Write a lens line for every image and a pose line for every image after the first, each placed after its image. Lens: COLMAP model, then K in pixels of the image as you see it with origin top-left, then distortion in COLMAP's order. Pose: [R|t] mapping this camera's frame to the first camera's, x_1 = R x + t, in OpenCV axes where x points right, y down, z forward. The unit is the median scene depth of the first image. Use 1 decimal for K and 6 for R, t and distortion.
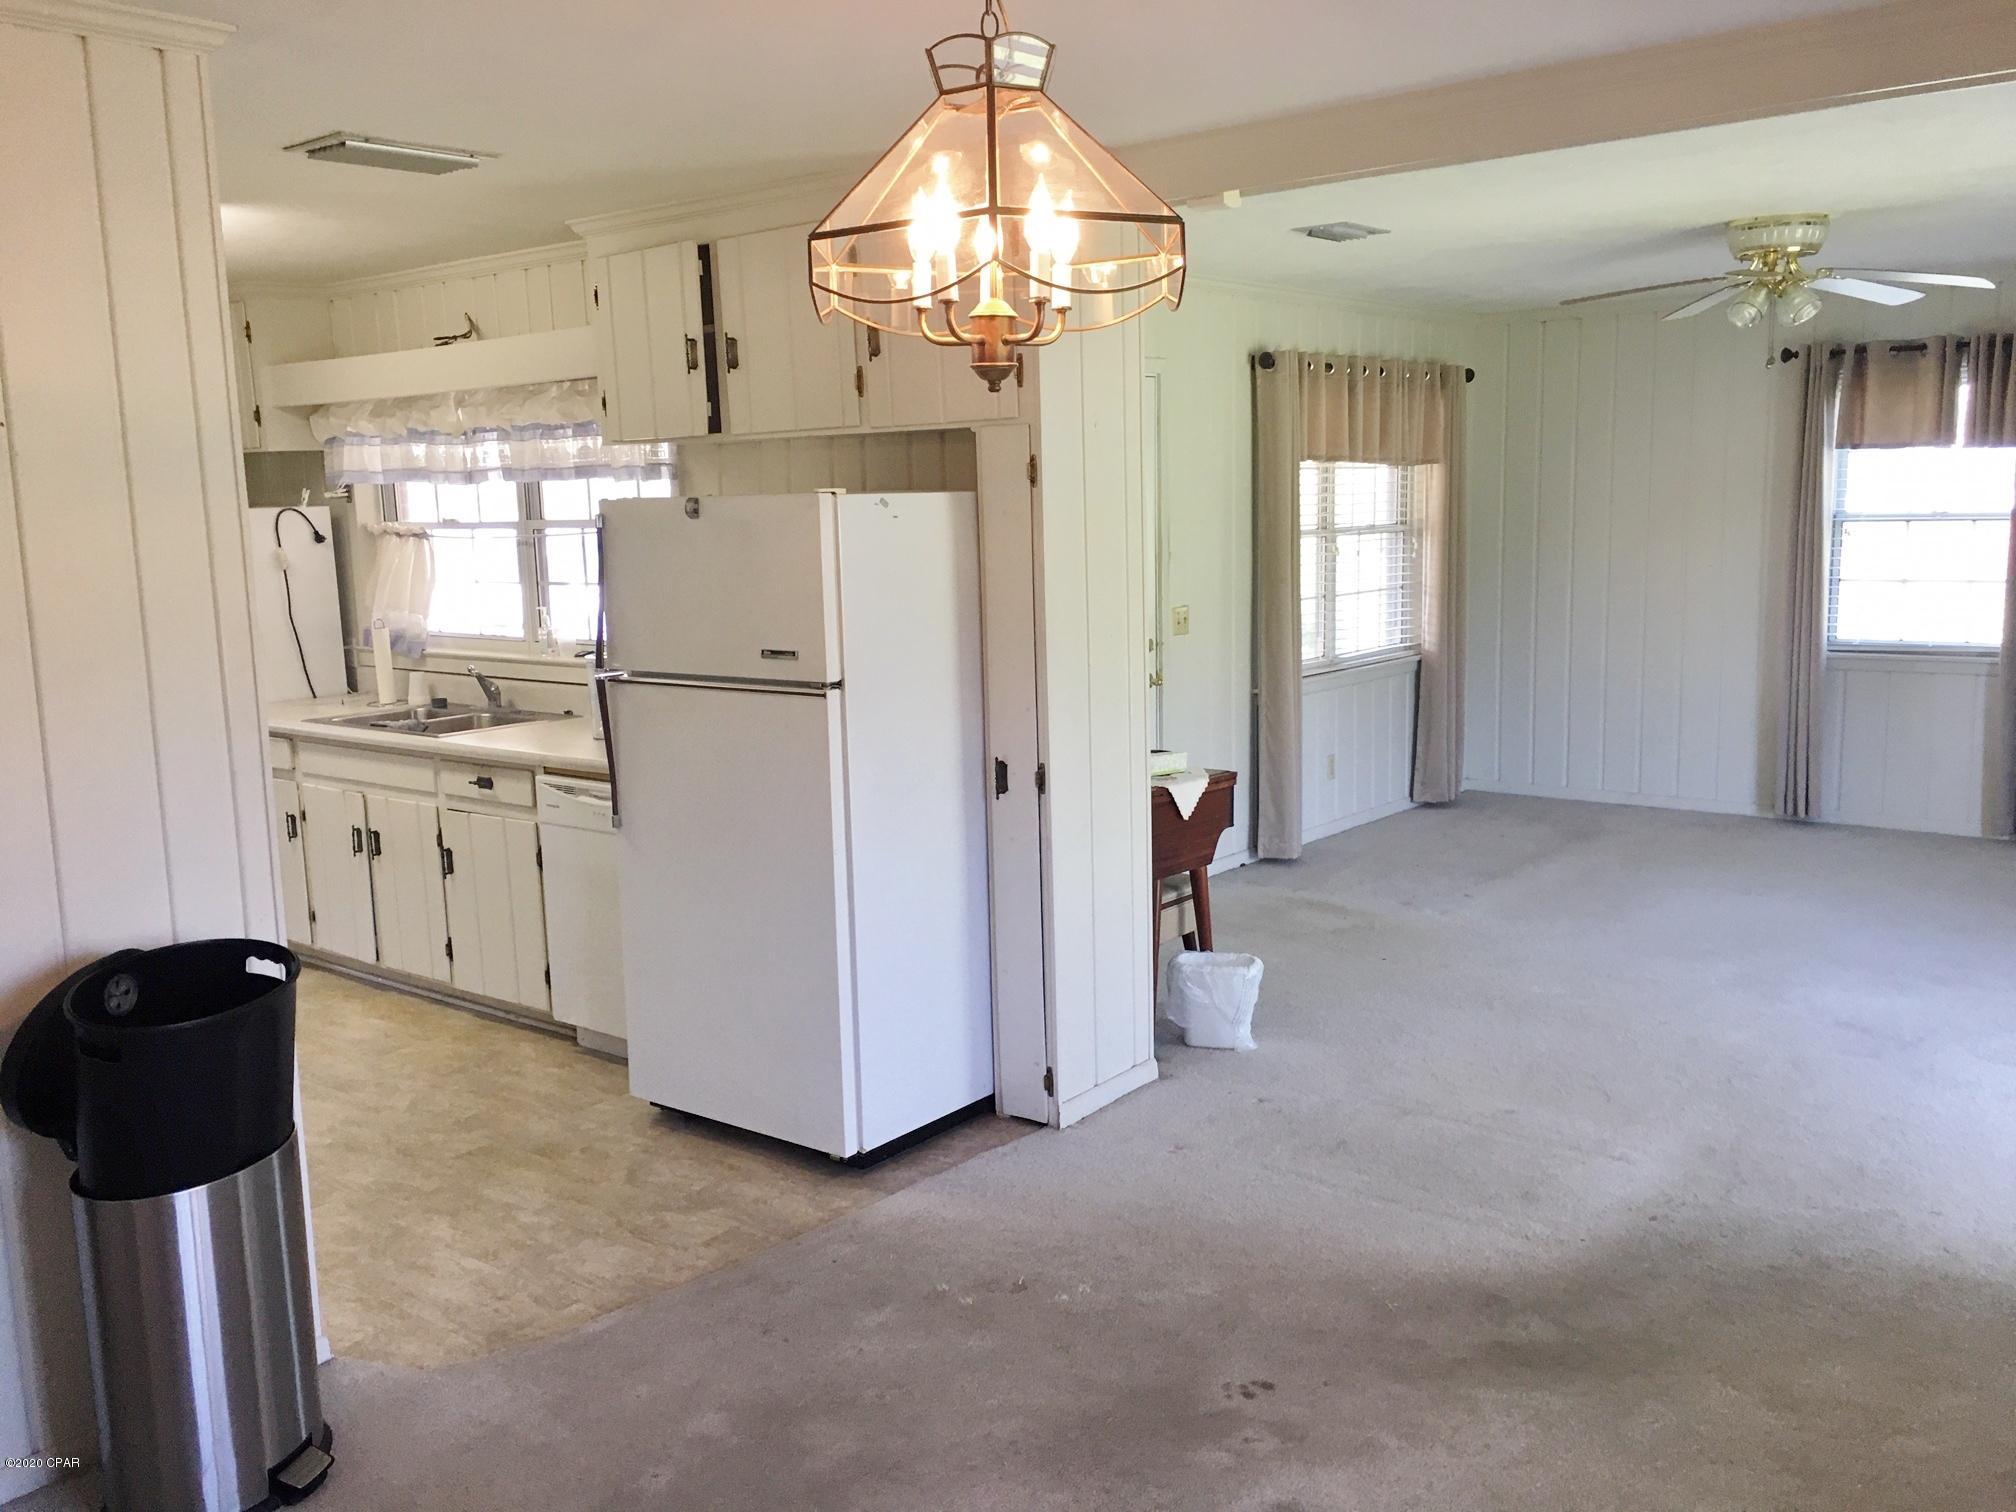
lens RADIAL K [[1725.9, 0, 1008.0], [0, 1725.9, 756.0], [0, 0, 1]] dist [0.079472, -0.083791]
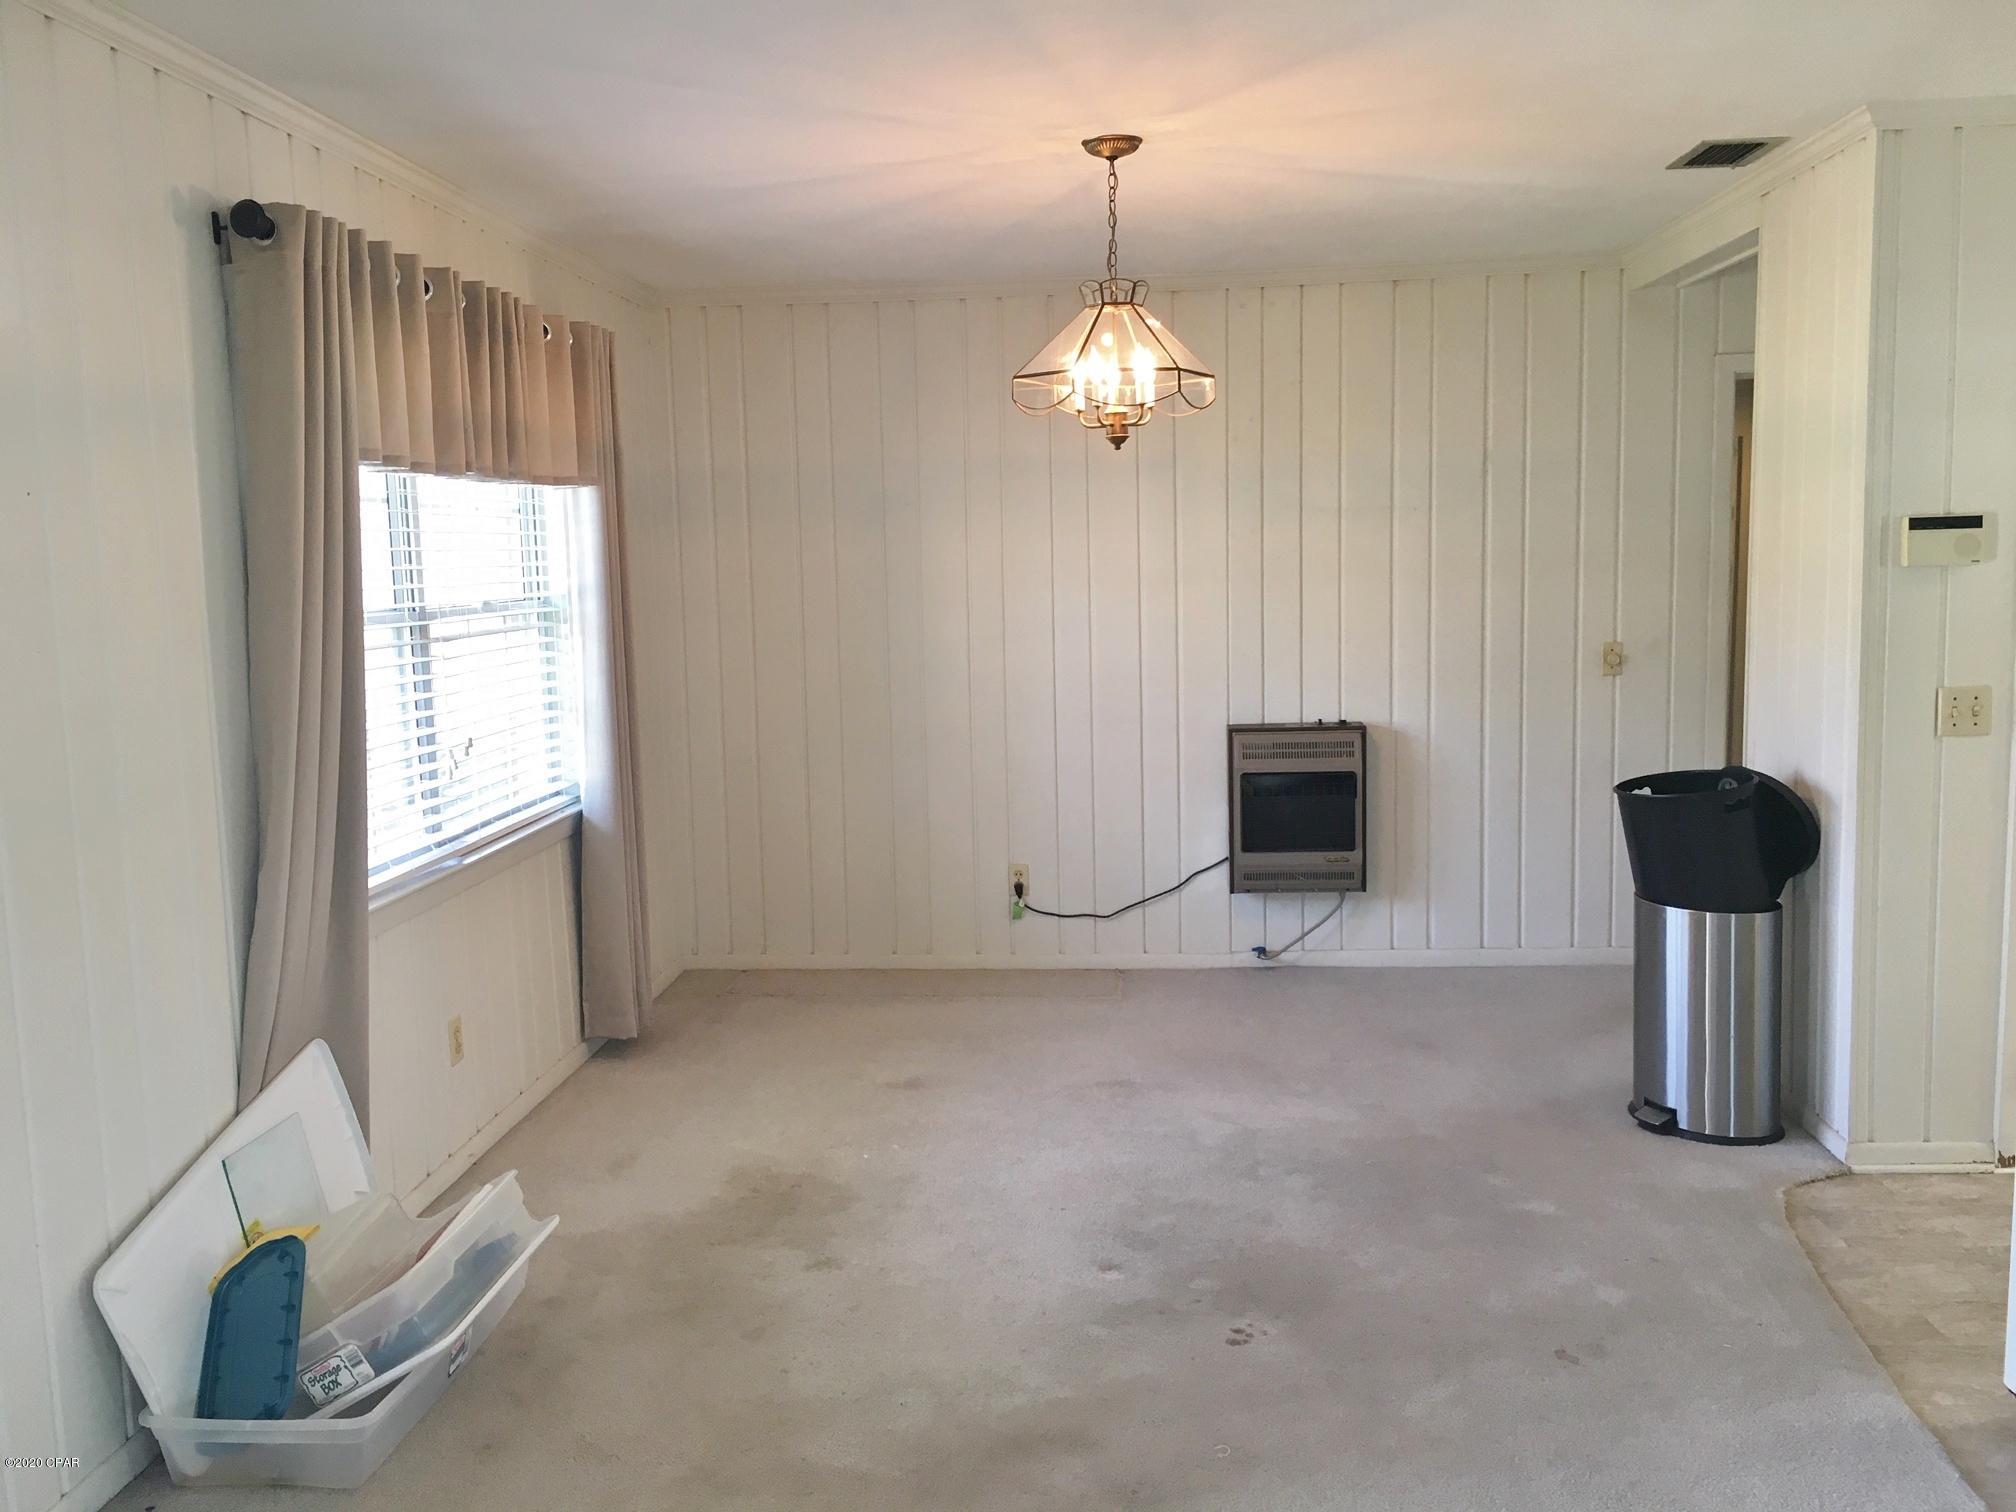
lens RADIAL K [[1725.9, 0, 1008.0], [0, 1725.9, 756.0], [0, 0, 1]] dist [0.079472, -0.083791]
pose [[-0.821630, 0.110668, -0.559175, 0.951381], [-0.040628, 0.967108, 0.251101, -0.278438], [0.568571, 0.229030, -0.790109, 1.969369]]
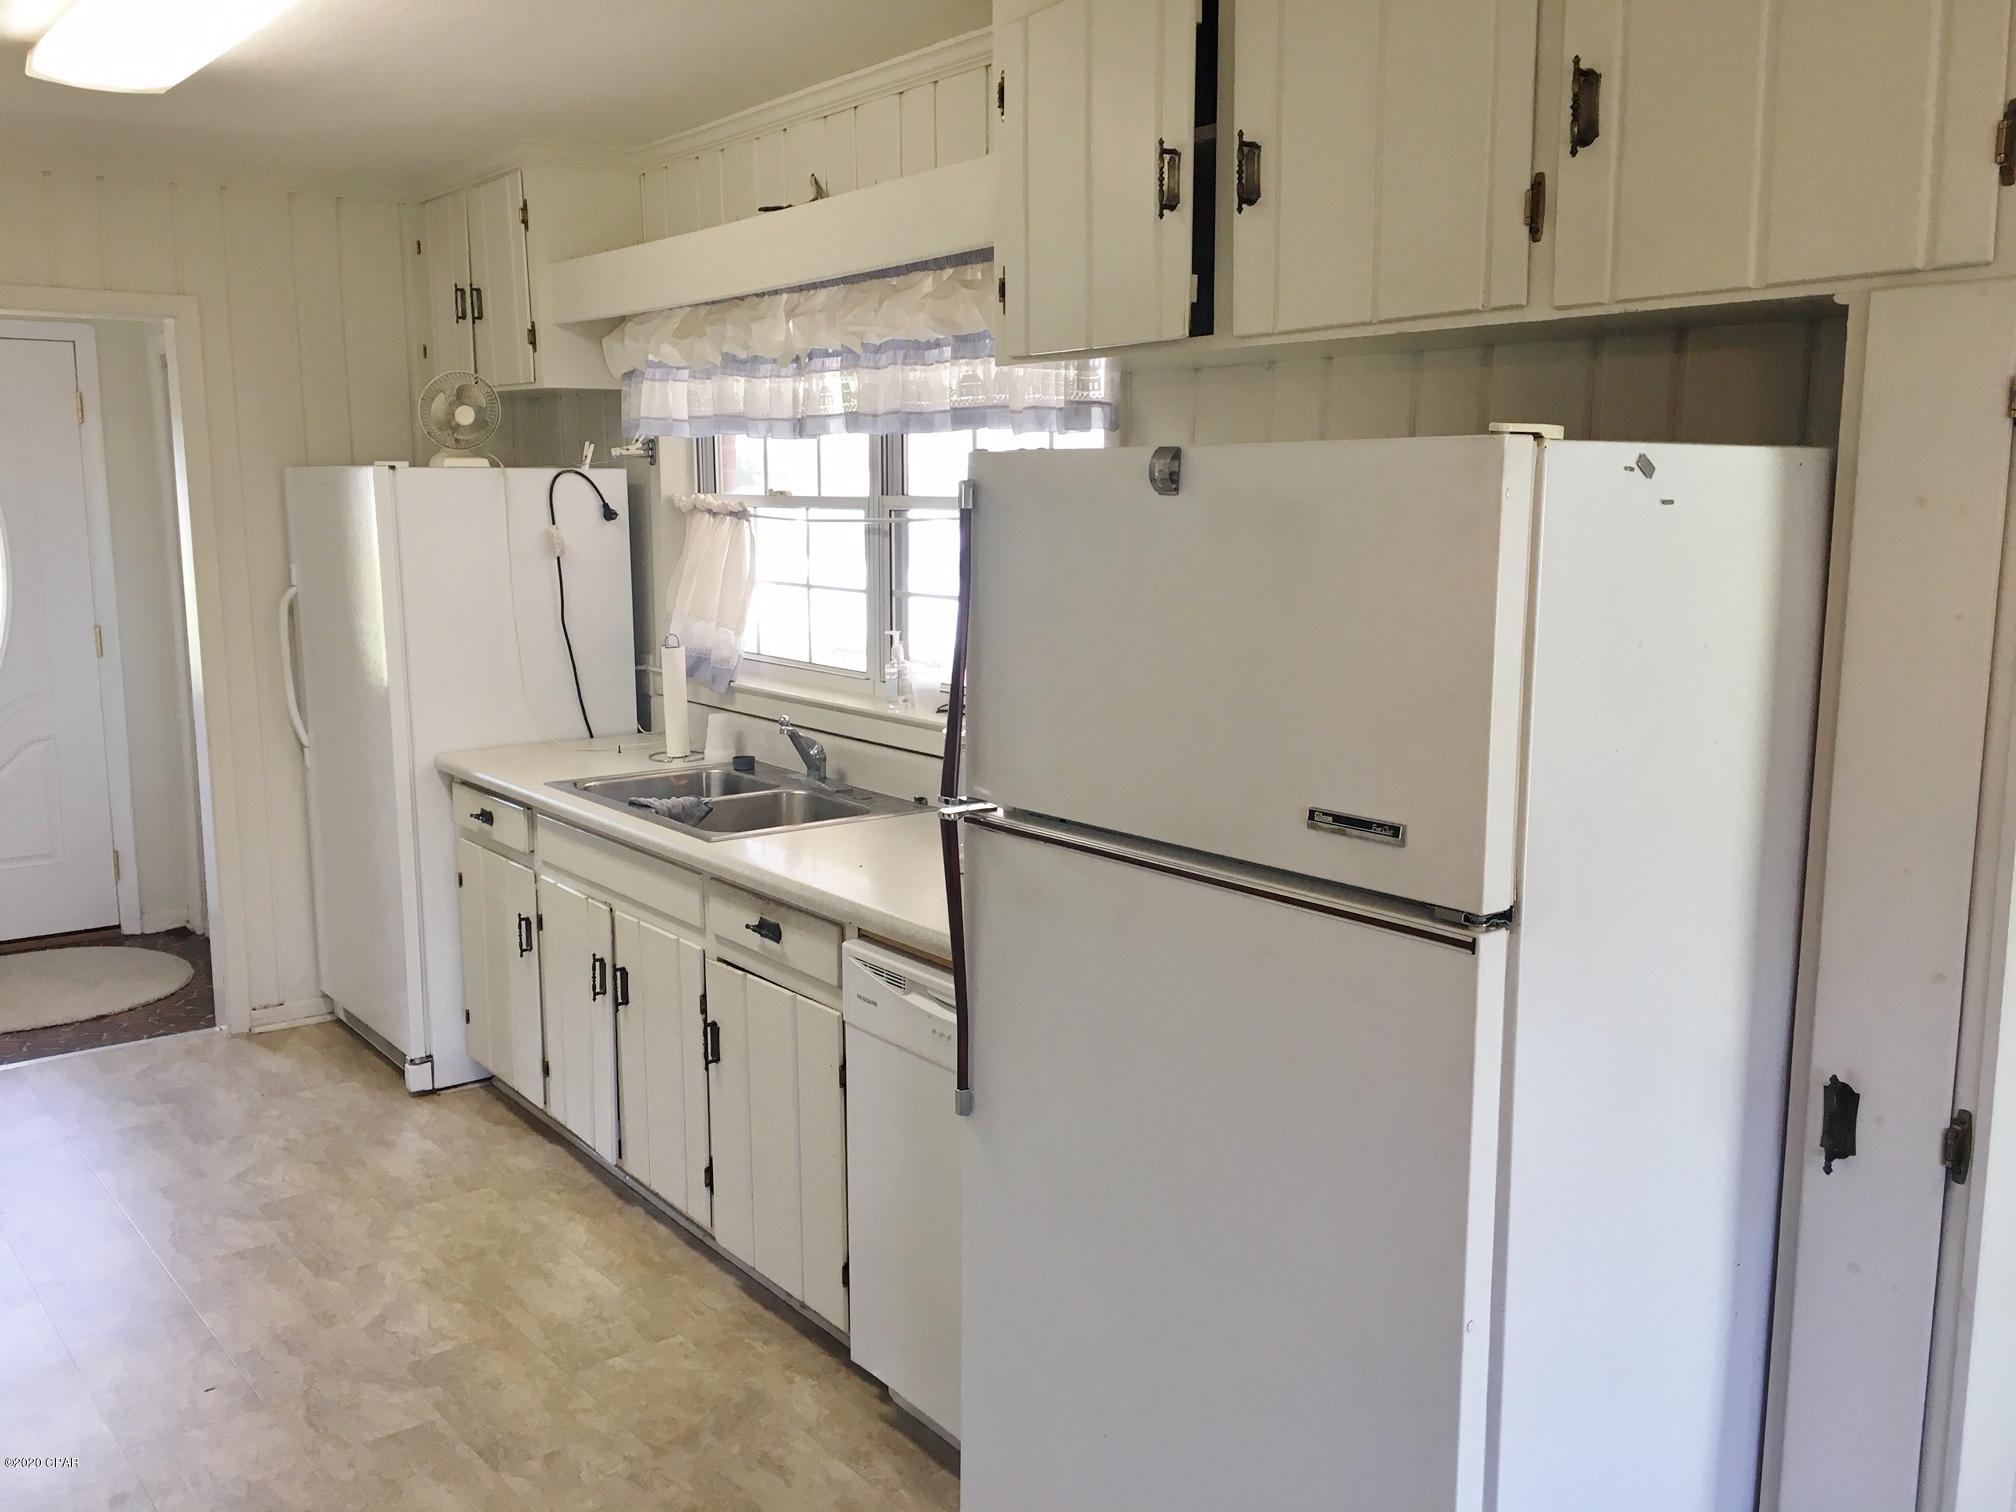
lens RADIAL K [[1725.9, 0, 1008.0], [0, 1725.9, 756.0], [0, 0, 1]] dist [0.079472, -0.083791]
pose [[0.972668, 0.064383, -0.223095, -0.082907], [-0.063167, 0.997924, 0.012592, -0.051492], [0.223442, 0.001845, 0.974715, 0.393438]]
